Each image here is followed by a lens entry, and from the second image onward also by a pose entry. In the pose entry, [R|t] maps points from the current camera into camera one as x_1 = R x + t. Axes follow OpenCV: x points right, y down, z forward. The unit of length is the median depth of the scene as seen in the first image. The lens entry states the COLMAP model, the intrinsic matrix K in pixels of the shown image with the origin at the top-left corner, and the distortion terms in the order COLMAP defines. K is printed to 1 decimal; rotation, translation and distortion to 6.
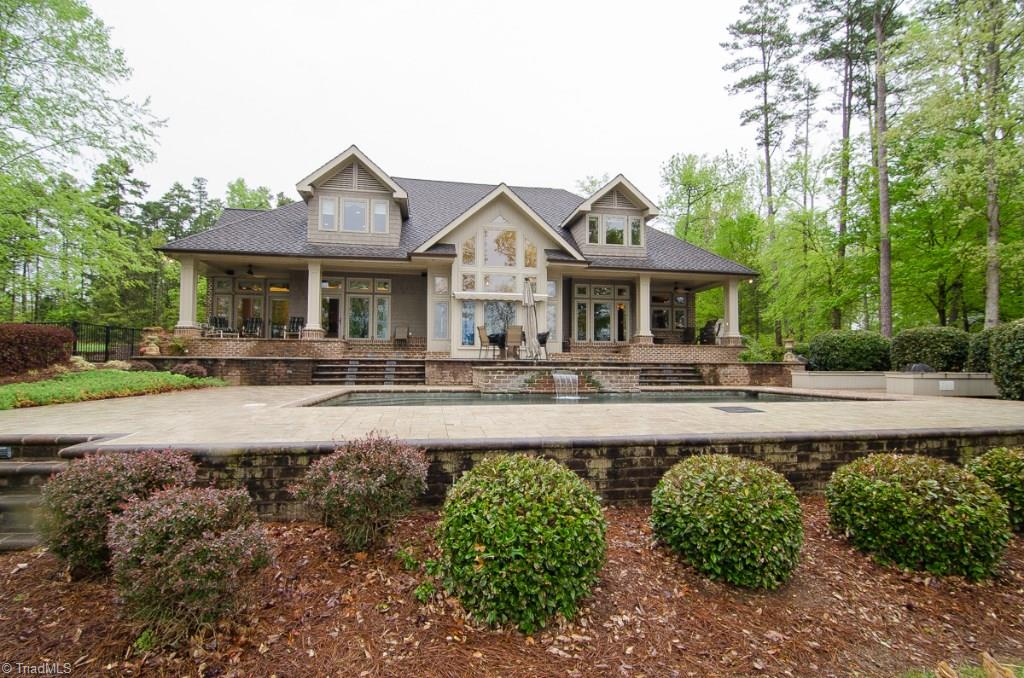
lens RADIAL K [[496.4, 0, 506.0], [0, 496.4, 339.5], [0, 0, 1]] dist [0.027027, 0.000867]
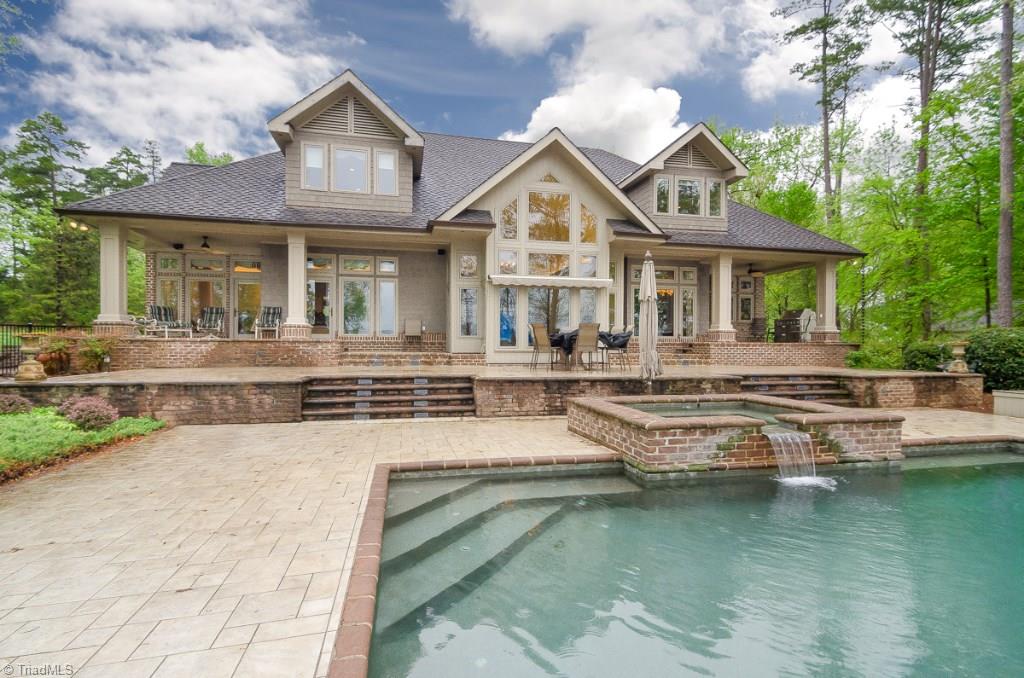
lens RADIAL K [[496.4, 0, 520.2], [0, 496.4, 339.4], [0, 0, 1]] dist [0.027027, 0.000867]
pose [[0.997627, -0.004451, 0.068710, -0.106223], [0.001722, 0.999209, 0.039723, -0.027543], [-0.068832, -0.039510, 0.996846, 0.238527]]
